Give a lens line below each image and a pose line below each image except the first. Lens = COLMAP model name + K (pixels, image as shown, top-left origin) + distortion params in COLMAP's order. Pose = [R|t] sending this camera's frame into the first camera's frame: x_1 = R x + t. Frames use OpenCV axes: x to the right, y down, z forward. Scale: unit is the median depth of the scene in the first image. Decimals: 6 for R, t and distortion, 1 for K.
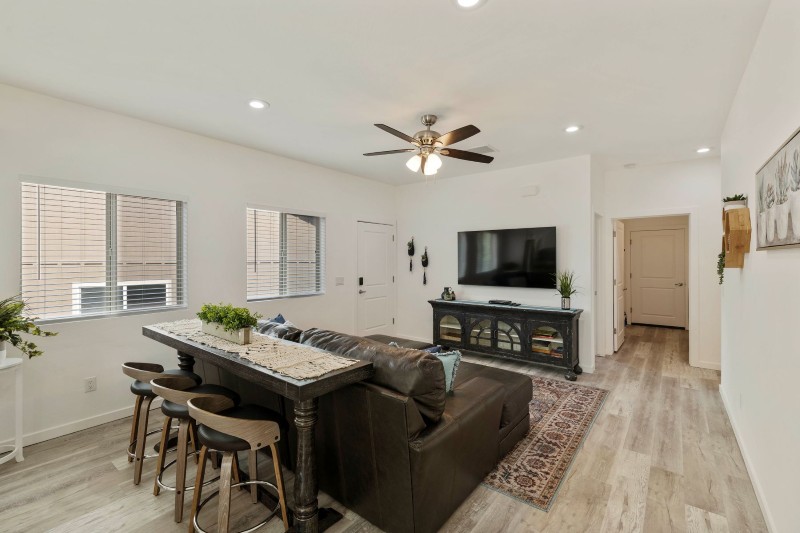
lens RADIAL K [[348.8, 0, 403.8], [0, 348.8, 265.7], [0, 0, 1]] dist [-0.000532, -0.000096]
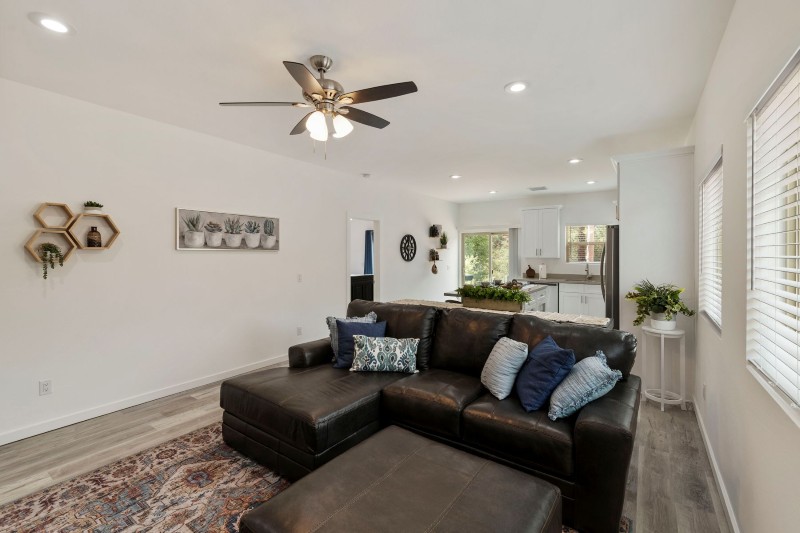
lens RADIAL K [[347.9, 0, 400.0], [0, 347.9, 266.5], [0, 0, 1]] dist [0.000574, -0.000006]
pose [[-0.998764, 0.007064, -0.049201, -0.039810], [0.004688, 0.998825, 0.048240, -0.015403], [0.049484, 0.047950, -0.997623, 1.275108]]
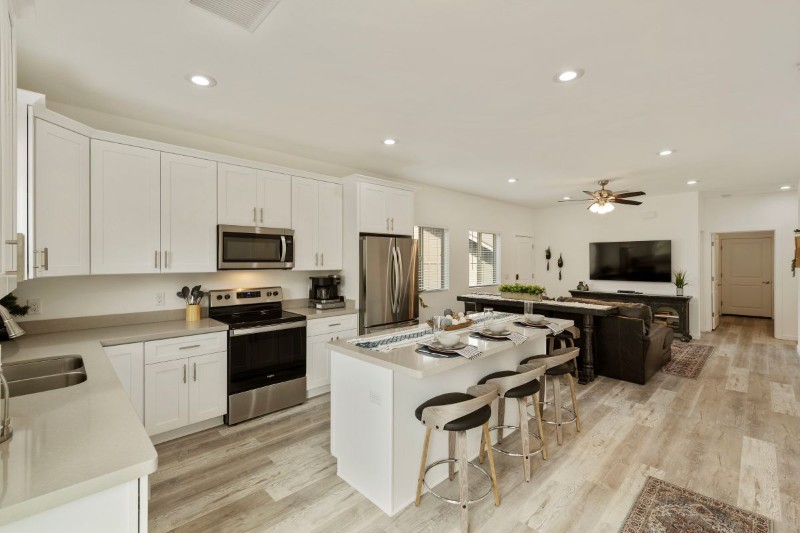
lens RADIAL K [[347.9, 0, 400.0], [0, 347.9, 266.5], [0, 0, 1]] dist [0.000574, -0.000006]
pose [[0.990077, 0.003783, -0.140476, -0.507291], [-0.004163, 0.999988, -0.002412, 0.007994], [0.140465, 0.002973, 0.990081, -0.637271]]
